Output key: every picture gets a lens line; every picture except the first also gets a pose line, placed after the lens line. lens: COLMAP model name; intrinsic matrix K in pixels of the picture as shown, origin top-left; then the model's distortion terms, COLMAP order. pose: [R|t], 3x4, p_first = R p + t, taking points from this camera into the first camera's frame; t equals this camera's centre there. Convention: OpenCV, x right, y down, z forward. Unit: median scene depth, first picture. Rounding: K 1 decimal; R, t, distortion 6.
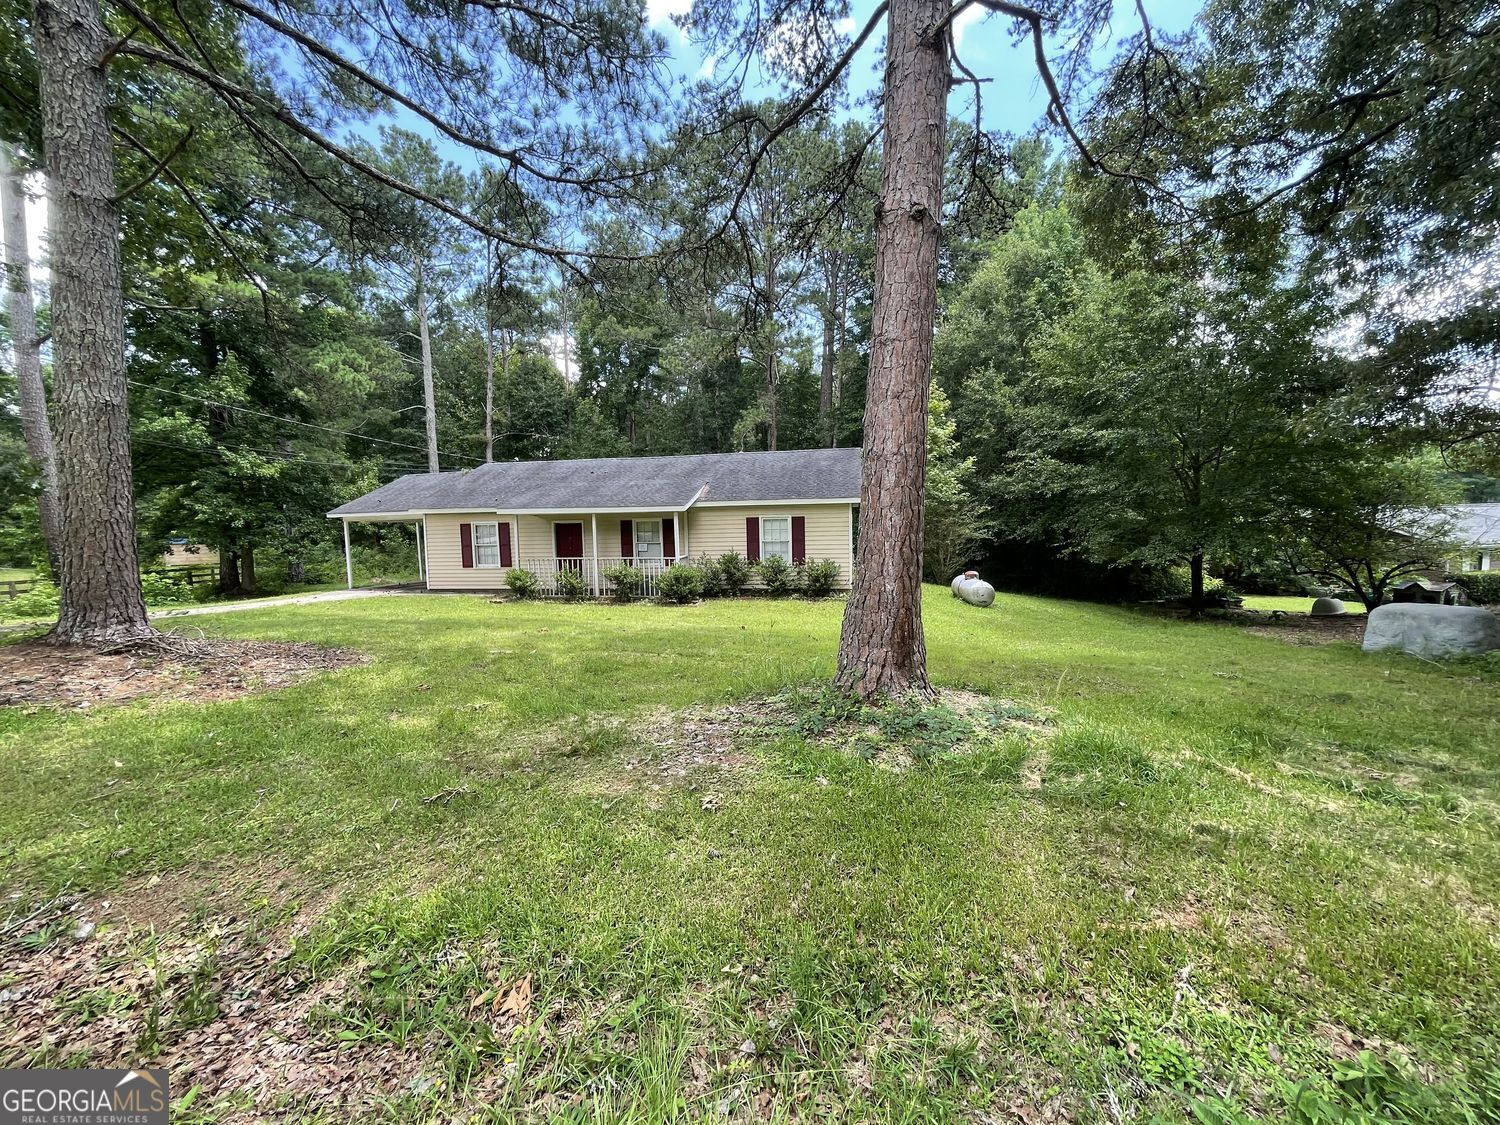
lens RADIAL K [[605.2, 0, 741.7], [0, 605.2, 565.1], [0, 0, 1]] dist [-0.000921, -0.000761]
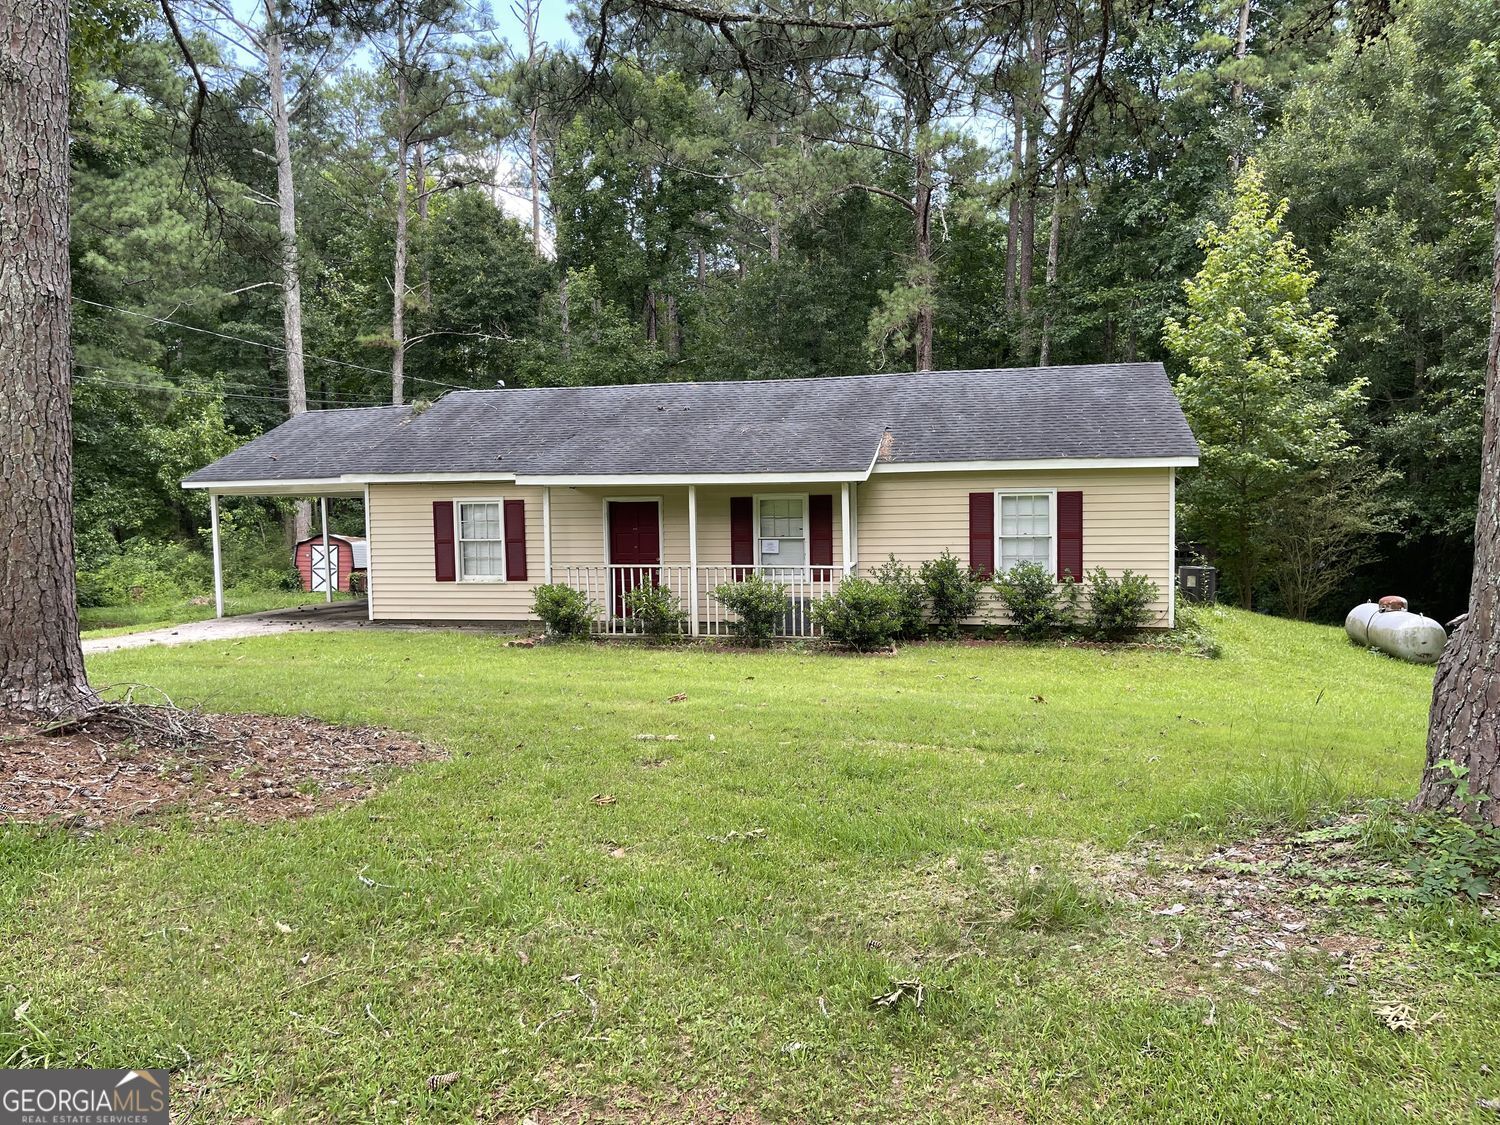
lens RADIAL K [[1134.0, 0, 746.1], [0, 1134.0, 540.4], [0, 0, 1]] dist [0.077277, -0.091975]
pose [[0.998983, 0.007135, -0.044512, -0.138585], [-0.008519, 0.999484, -0.030986, -0.002839], [0.044267, 0.031334, 0.998528, -0.023806]]
